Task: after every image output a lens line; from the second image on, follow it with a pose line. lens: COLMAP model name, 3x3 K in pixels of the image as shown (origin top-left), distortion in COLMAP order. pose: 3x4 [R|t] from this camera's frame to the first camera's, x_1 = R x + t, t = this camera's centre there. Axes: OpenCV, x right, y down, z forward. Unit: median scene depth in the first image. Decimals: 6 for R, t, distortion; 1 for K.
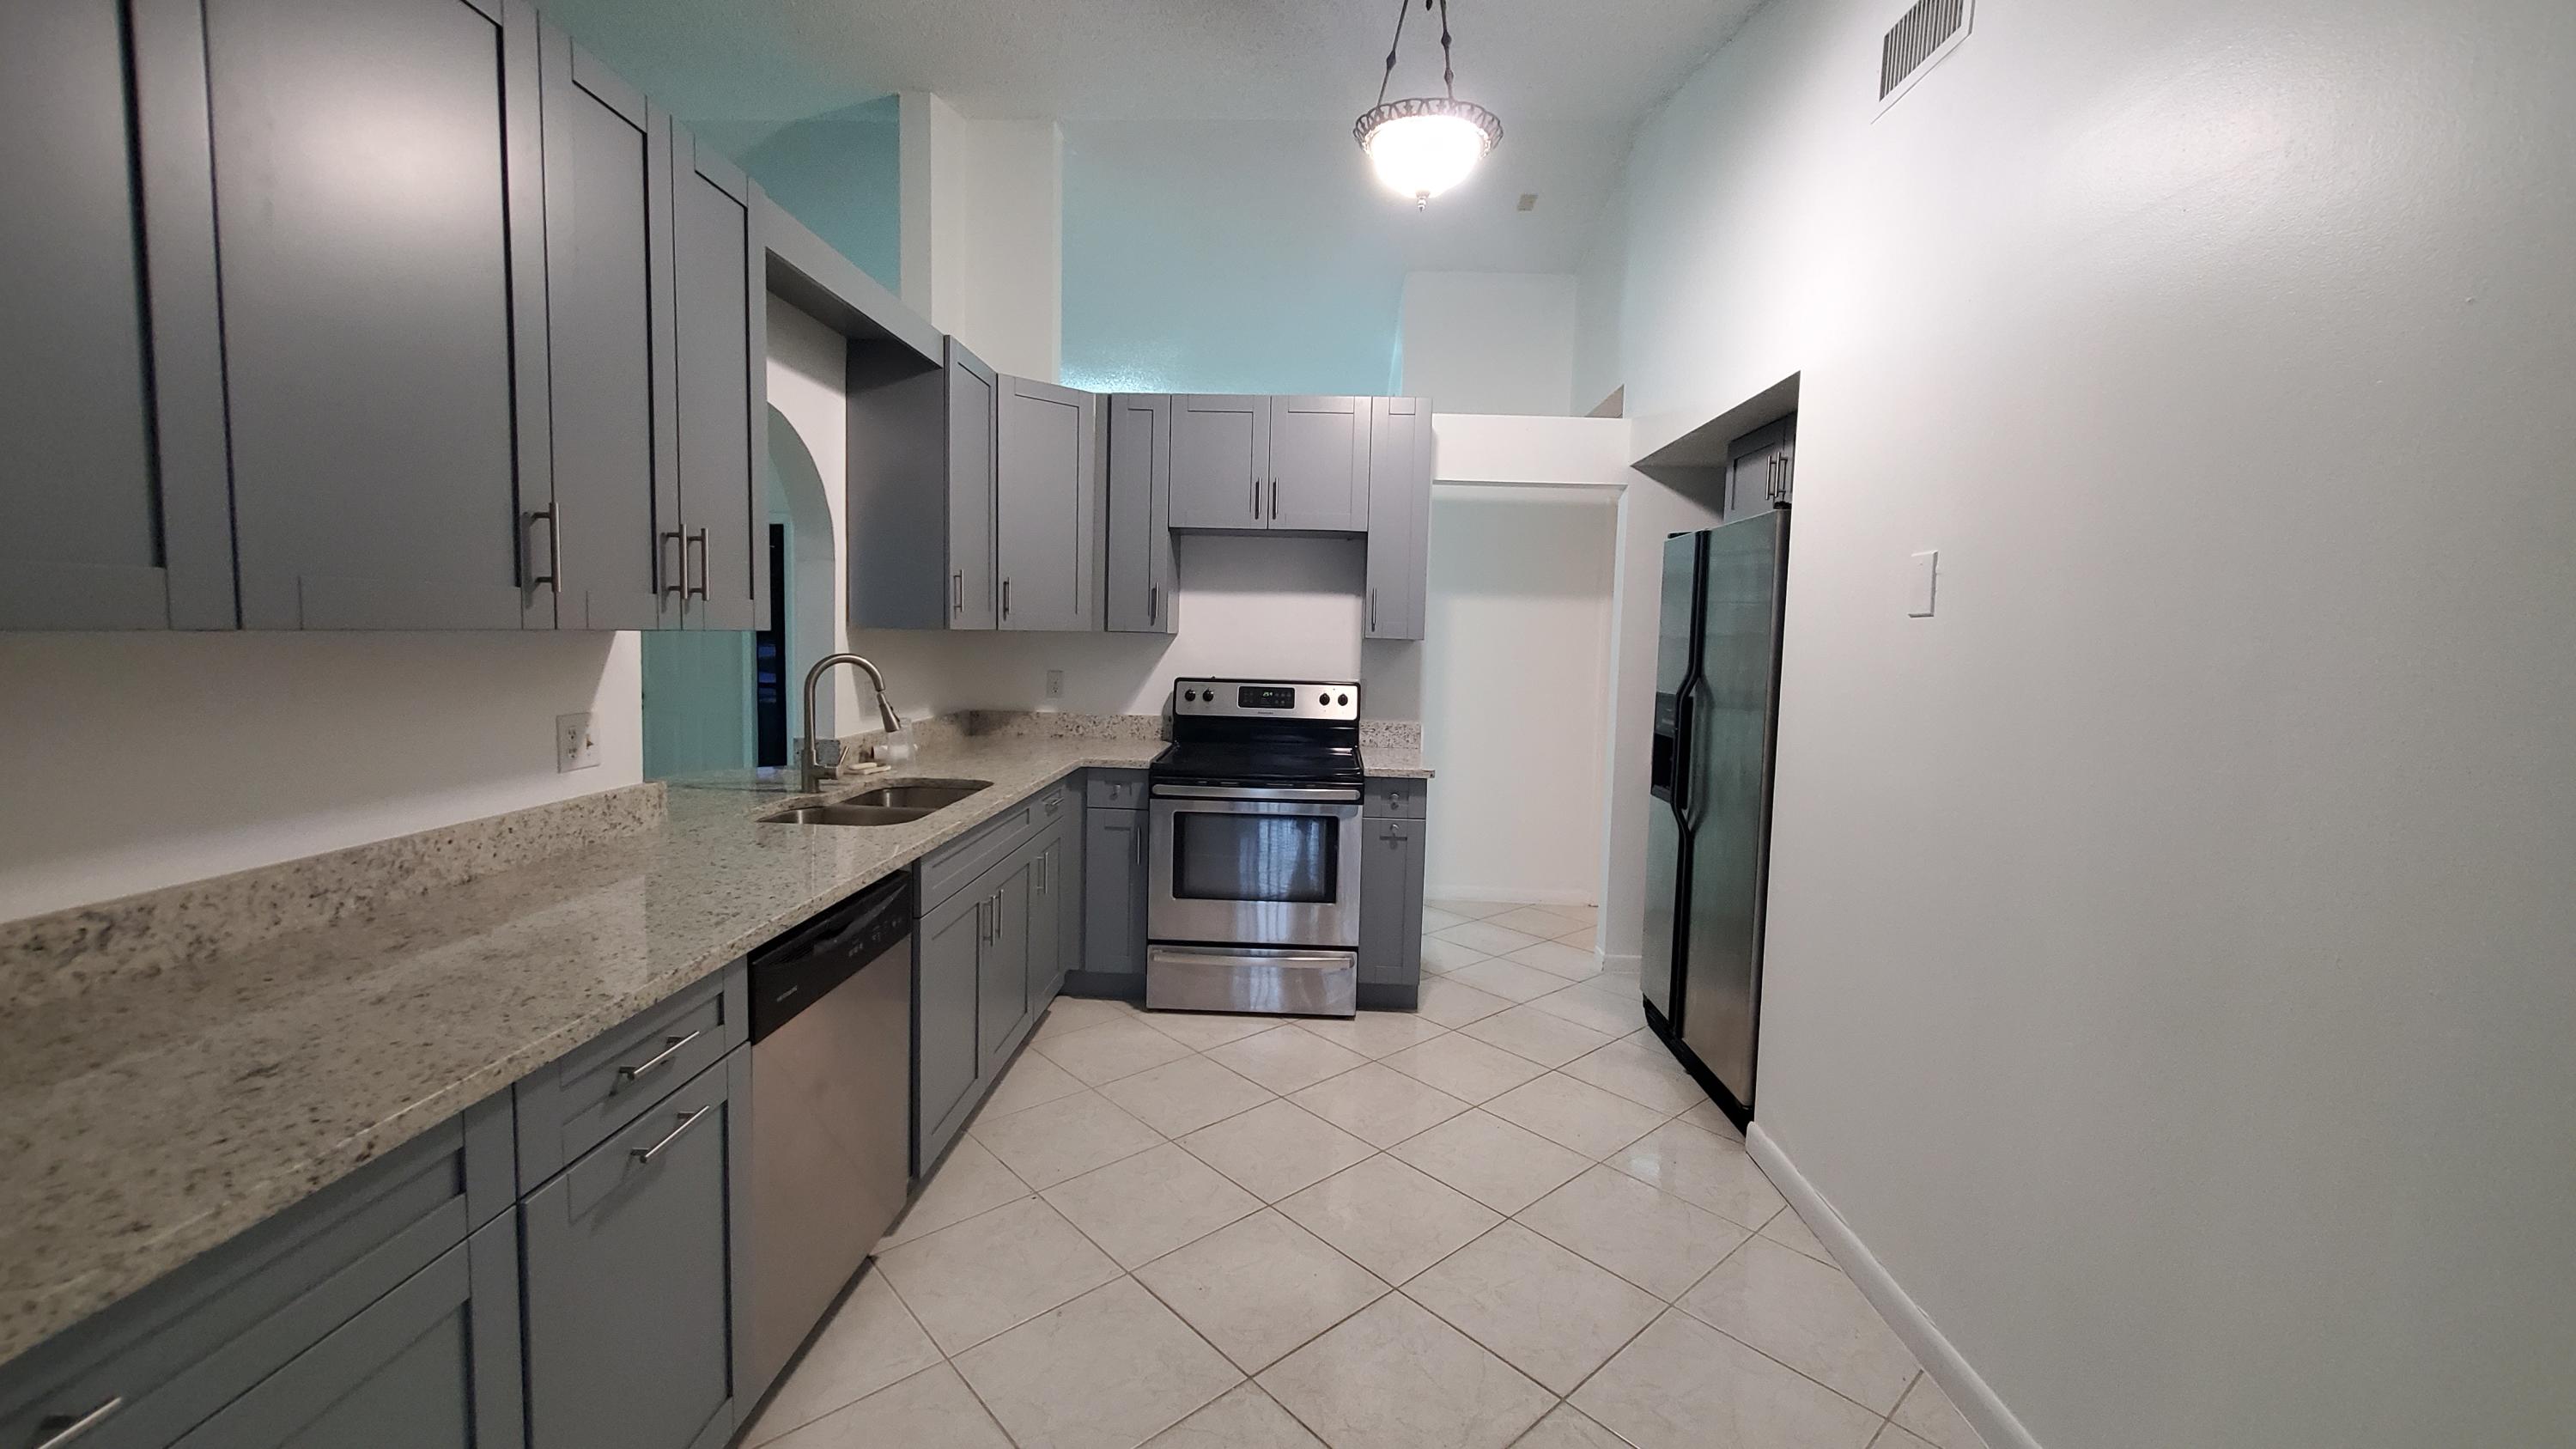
lens RADIAL K [[1015.9, 0, 1272.4], [0, 1015.9, 708.2], [0, 0, 1]] dist [0.001893, -0.000351]
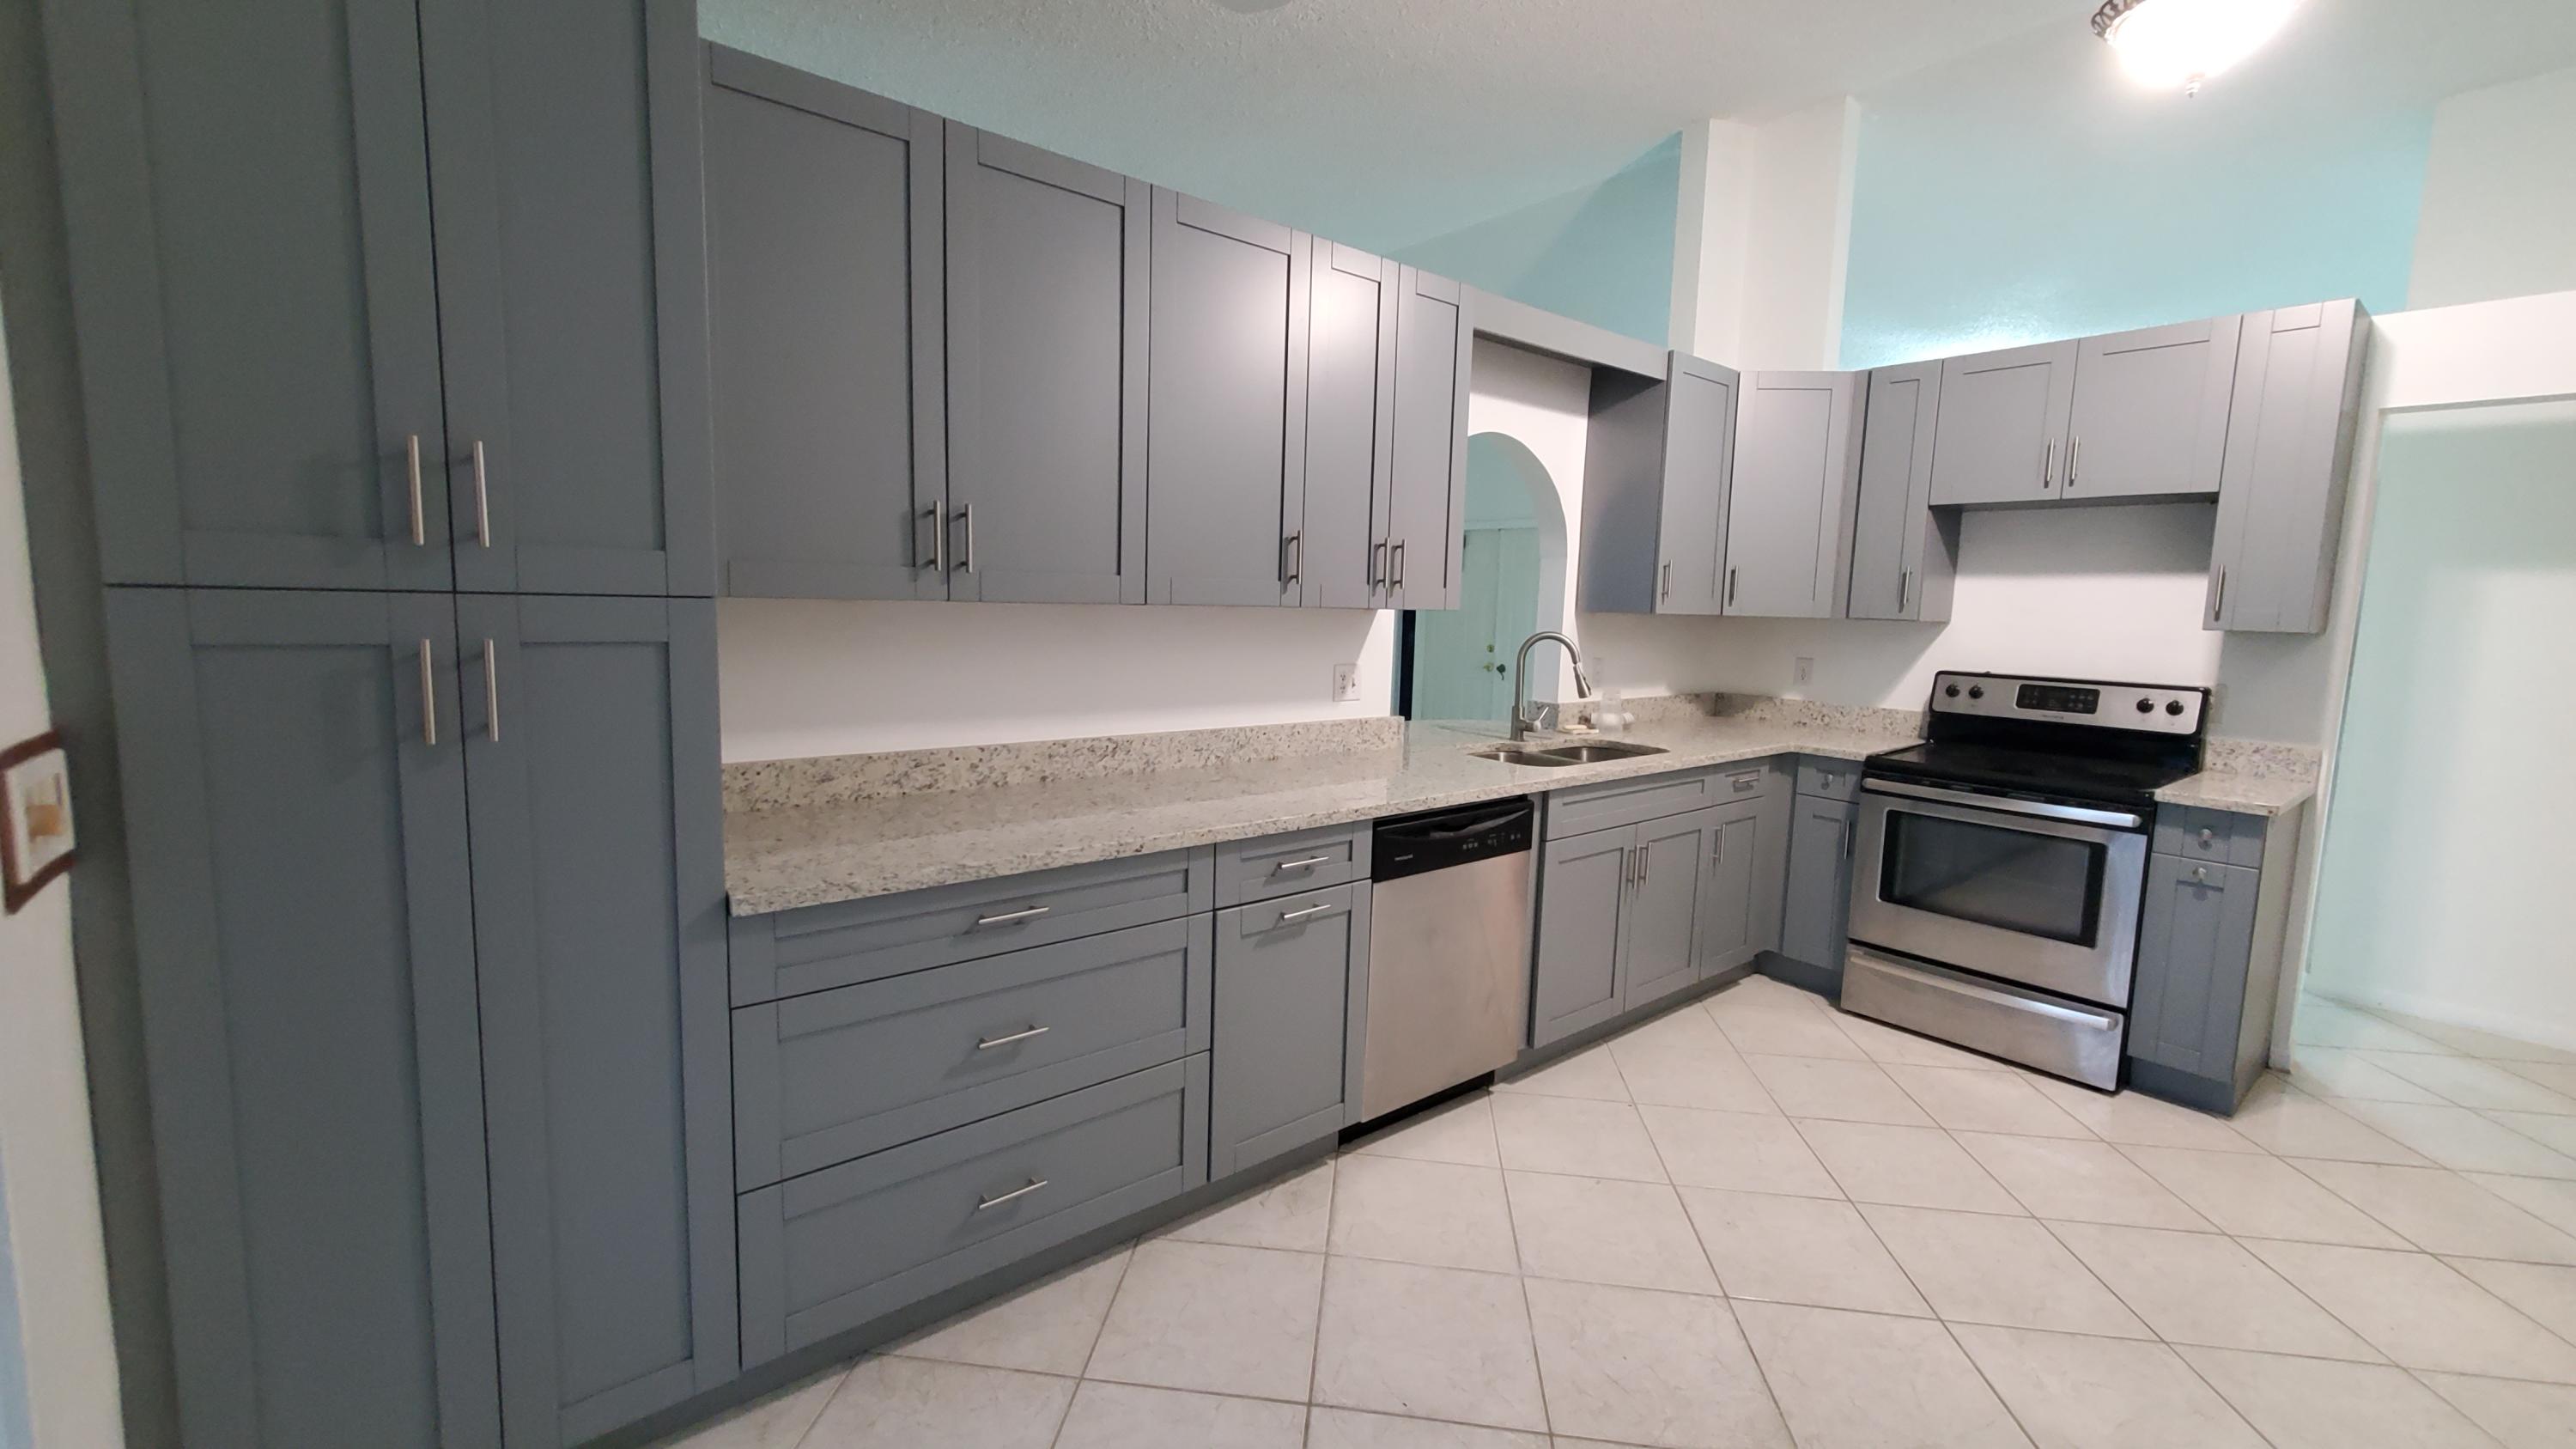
lens RADIAL K [[1015.9, 0, 1272.4], [0, 1015.9, 708.2], [0, 0, 1]] dist [0.001893, -0.000351]
pose [[0.663963, 0.075832, -0.743911, 0.218834], [-0.069298, 0.996803, 0.039761, 0.010273], [0.744548, 0.025152, 0.667095, -0.056238]]
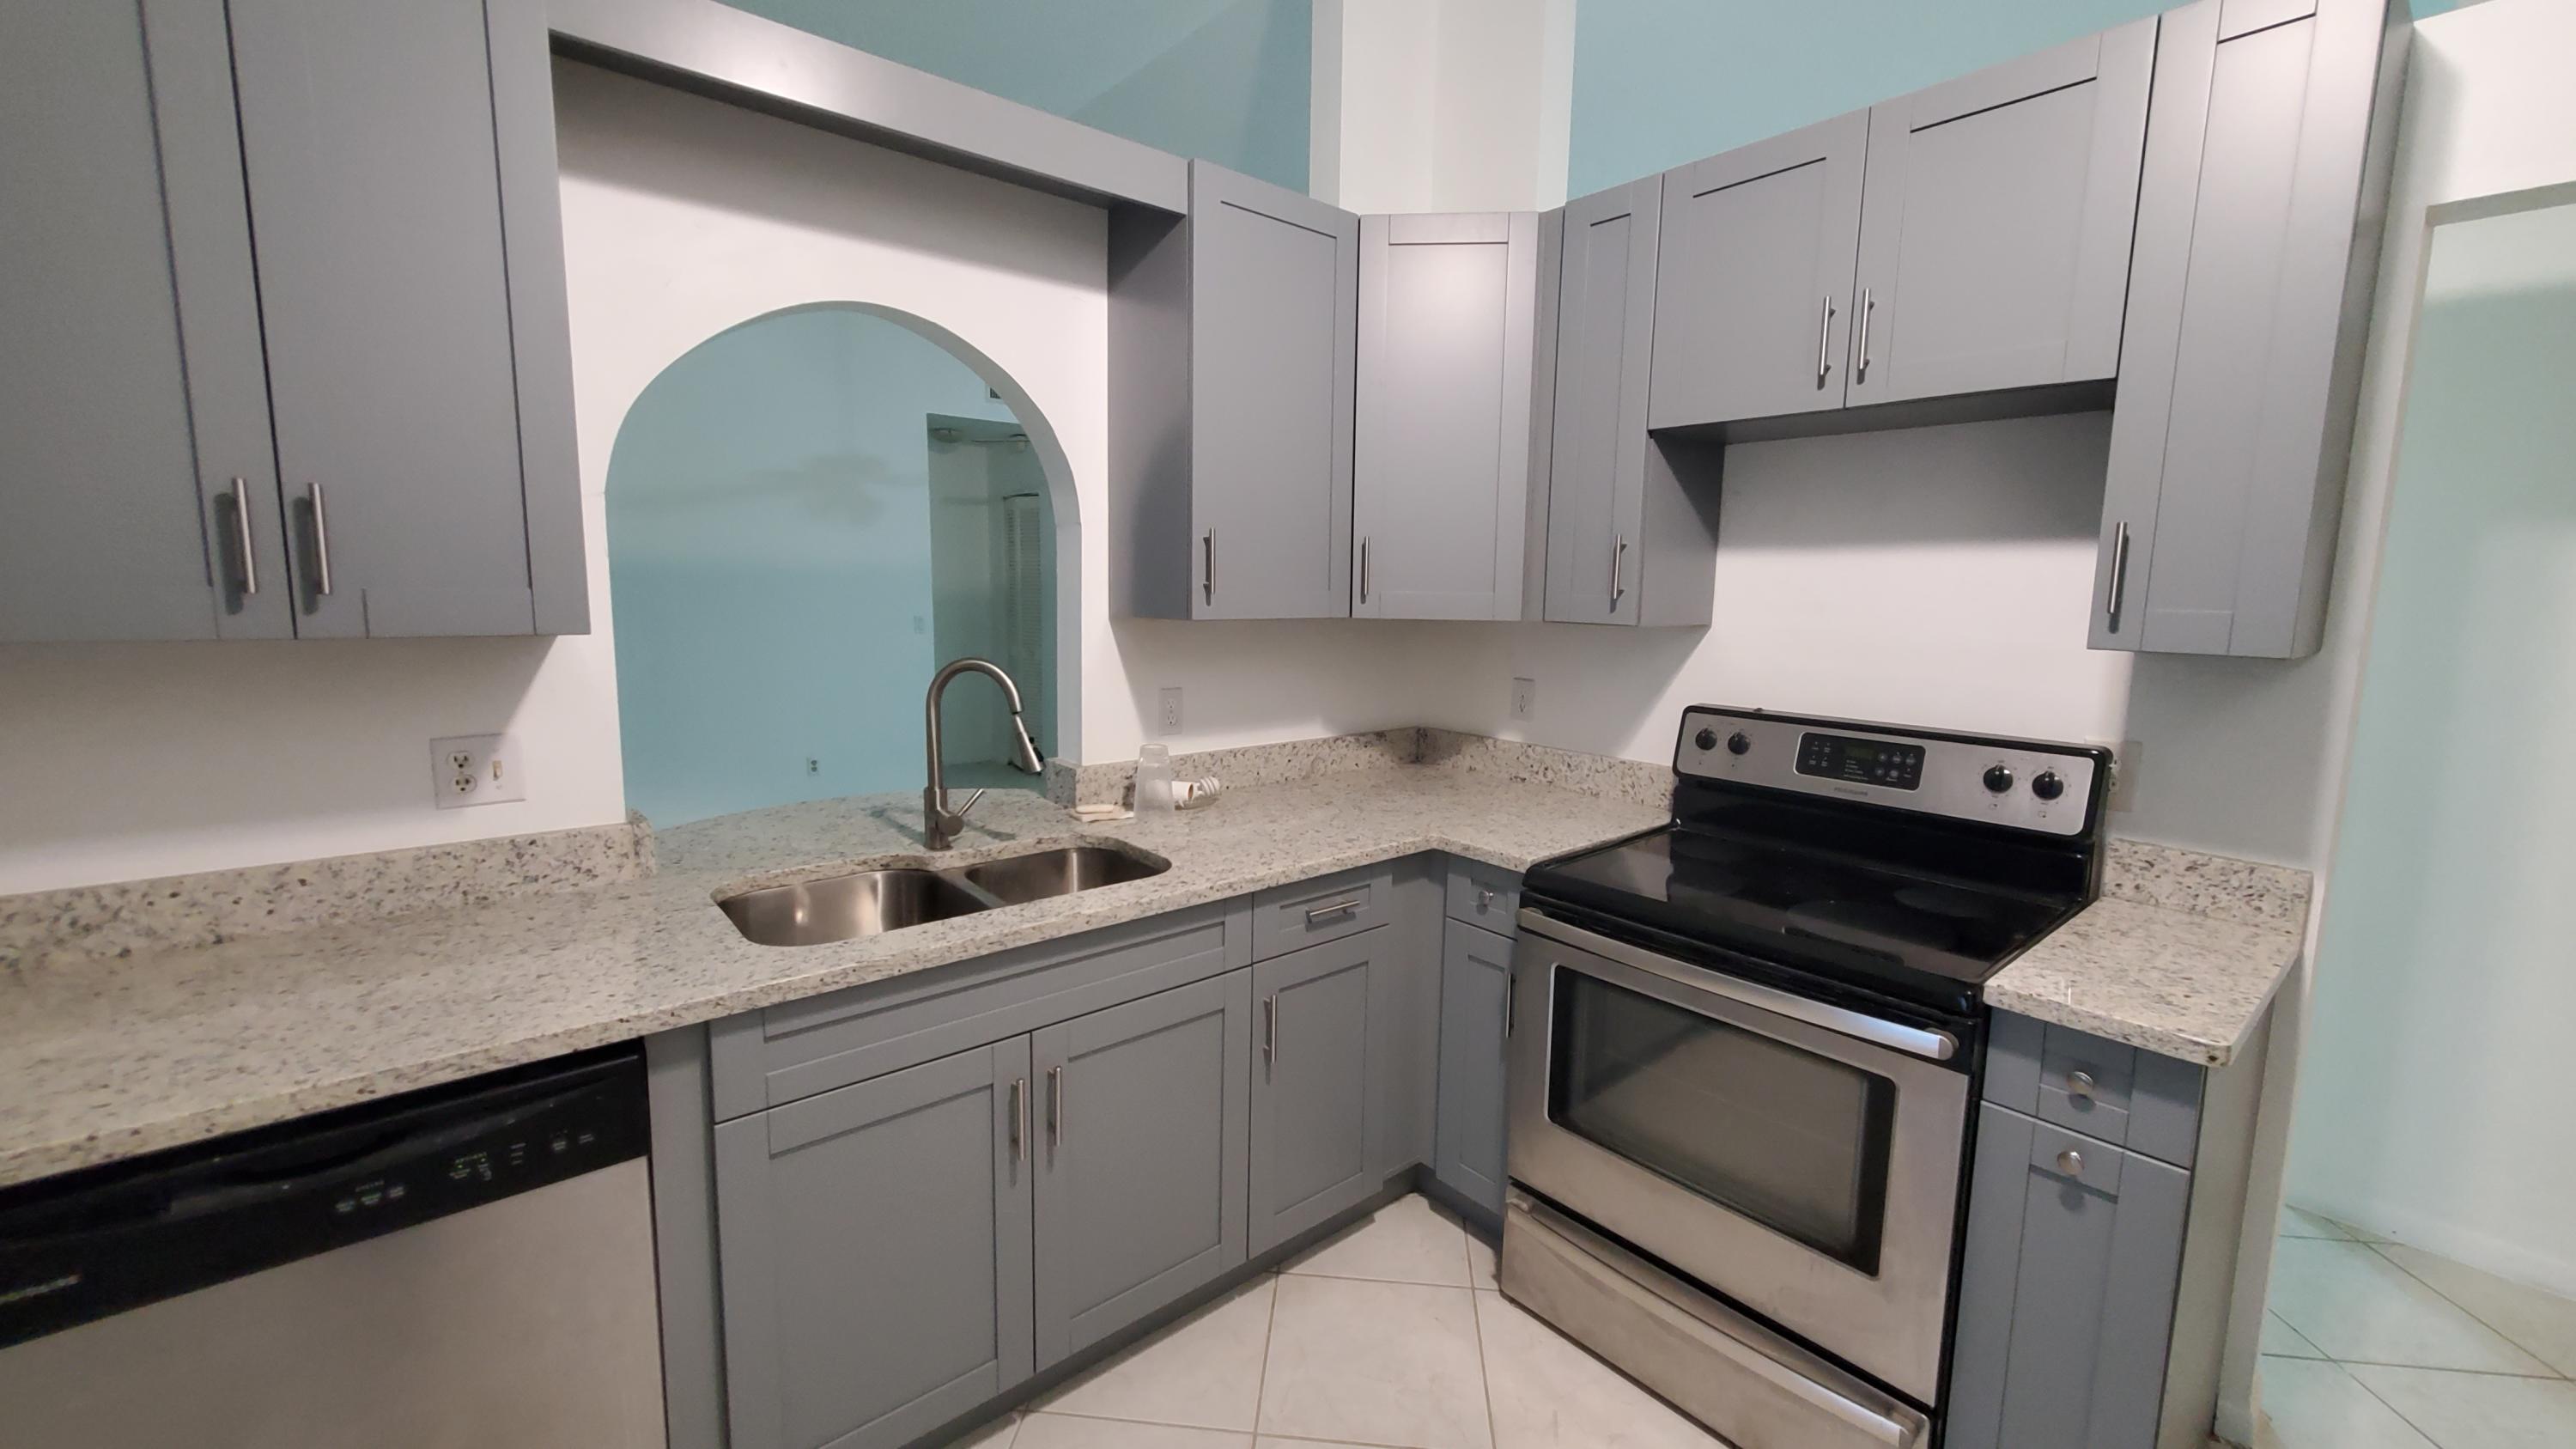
lens RADIAL K [[1015.9, 0, 1272.4], [0, 1015.9, 708.2], [0, 0, 1]] dist [0.001893, -0.000351]
pose [[0.679898, 0.077905, -0.729157, 0.180646], [-0.054900, 0.996958, 0.055326, -0.053940], [0.731249, 0.002415, 0.682107, 0.527681]]
